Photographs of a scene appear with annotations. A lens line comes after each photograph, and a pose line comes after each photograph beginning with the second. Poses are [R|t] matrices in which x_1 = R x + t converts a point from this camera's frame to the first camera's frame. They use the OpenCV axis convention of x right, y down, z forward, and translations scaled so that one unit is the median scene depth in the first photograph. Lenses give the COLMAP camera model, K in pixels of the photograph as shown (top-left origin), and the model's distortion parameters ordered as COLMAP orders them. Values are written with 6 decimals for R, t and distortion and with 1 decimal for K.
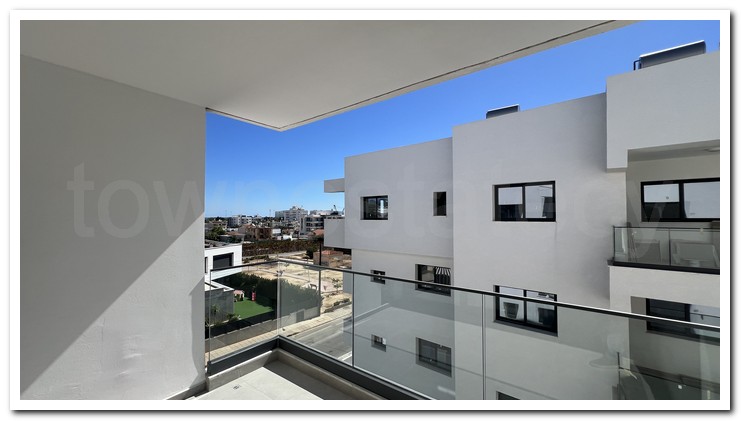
lens RADIAL K [[281.8, 0, 370.0], [0, 281.8, 209.6], [0, 0, 1]] dist [0.001180, -0.000186]
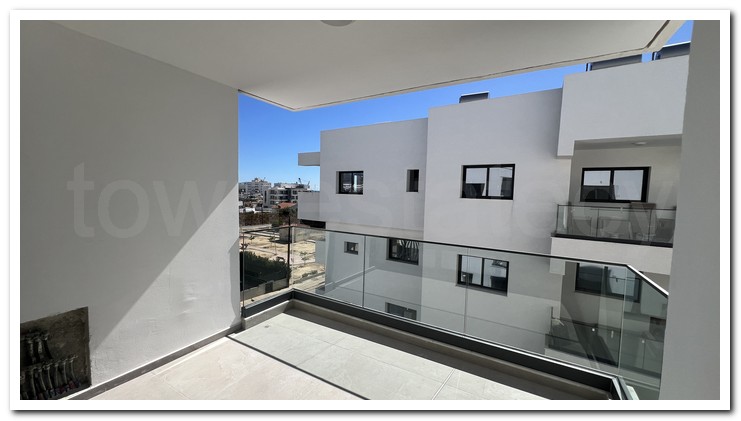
lens RADIAL K [[281.8, 0, 370.4], [0, 281.8, 210.3], [0, 0, 1]] dist [0.001180, -0.000186]
pose [[0.992041, 0.019944, 0.124327, -0.034241], [-0.031236, 0.995492, 0.089552, 0.000264], [-0.121981, -0.092723, 0.988192, -0.040173]]
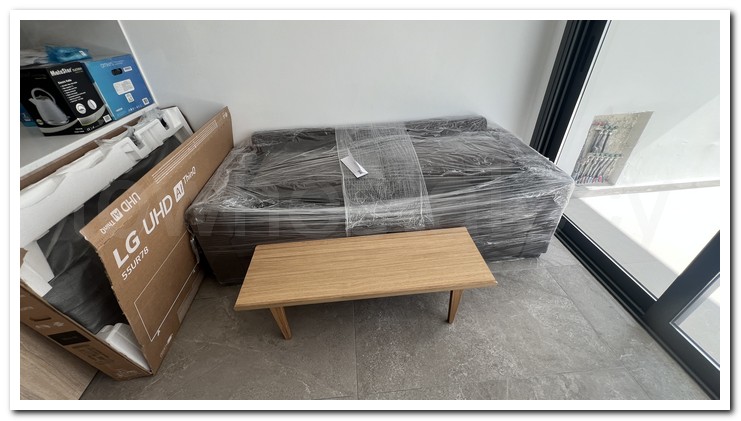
lens RADIAL K [[281.8, 0, 369.6], [0, 281.8, 211.5], [0, 0, 1]] dist [0.001180, -0.000186]
pose [[0.666716, 0.414166, -0.619643, -0.143017], [0.053847, 0.802447, 0.594289, 0.015262], [0.743364, -0.429588, 0.512702, -0.082137]]
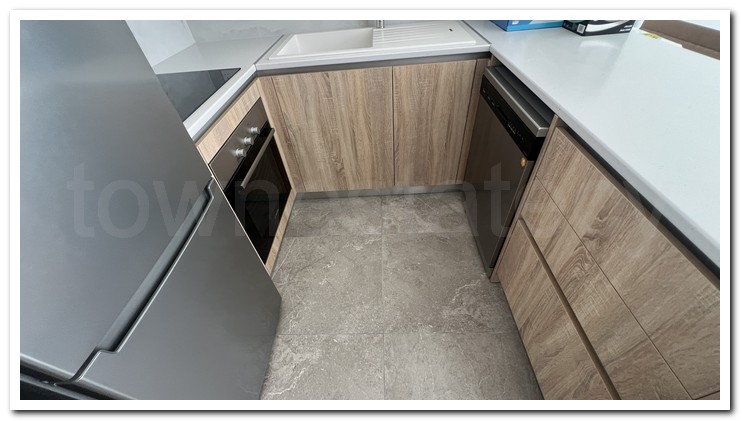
lens RADIAL K [[281.8, 0, 368.9], [0, 281.8, 209.0], [0, 0, 1]] dist [0.001180, -0.000186]
pose [[0.590149, 0.522301, -0.615569, -0.240620], [0.093087, 0.713397, 0.694550, 0.017201], [0.801909, -0.467189, 0.372391, -0.209923]]
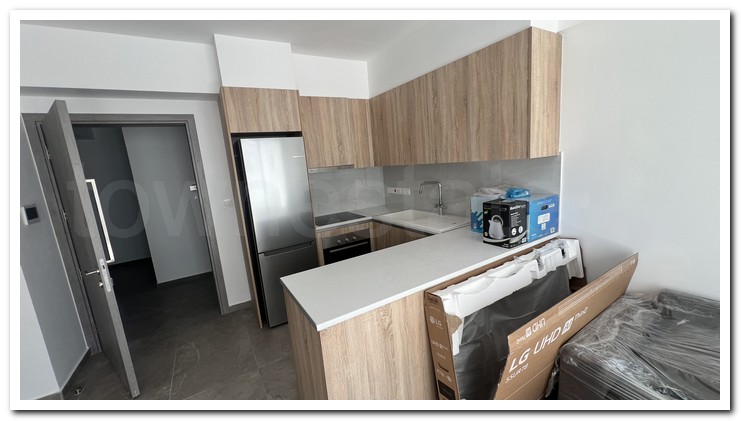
lens RADIAL K [[281.8, 0, 367.9], [0, 281.8, 209.6], [0, 0, 1]] dist [0.001180, -0.000186]
pose [[-0.371988, 0.195486, -0.907420, -0.140659], [0.104860, 0.980165, 0.168171, 0.000454], [0.922296, -0.032595, -0.385108, -0.101762]]
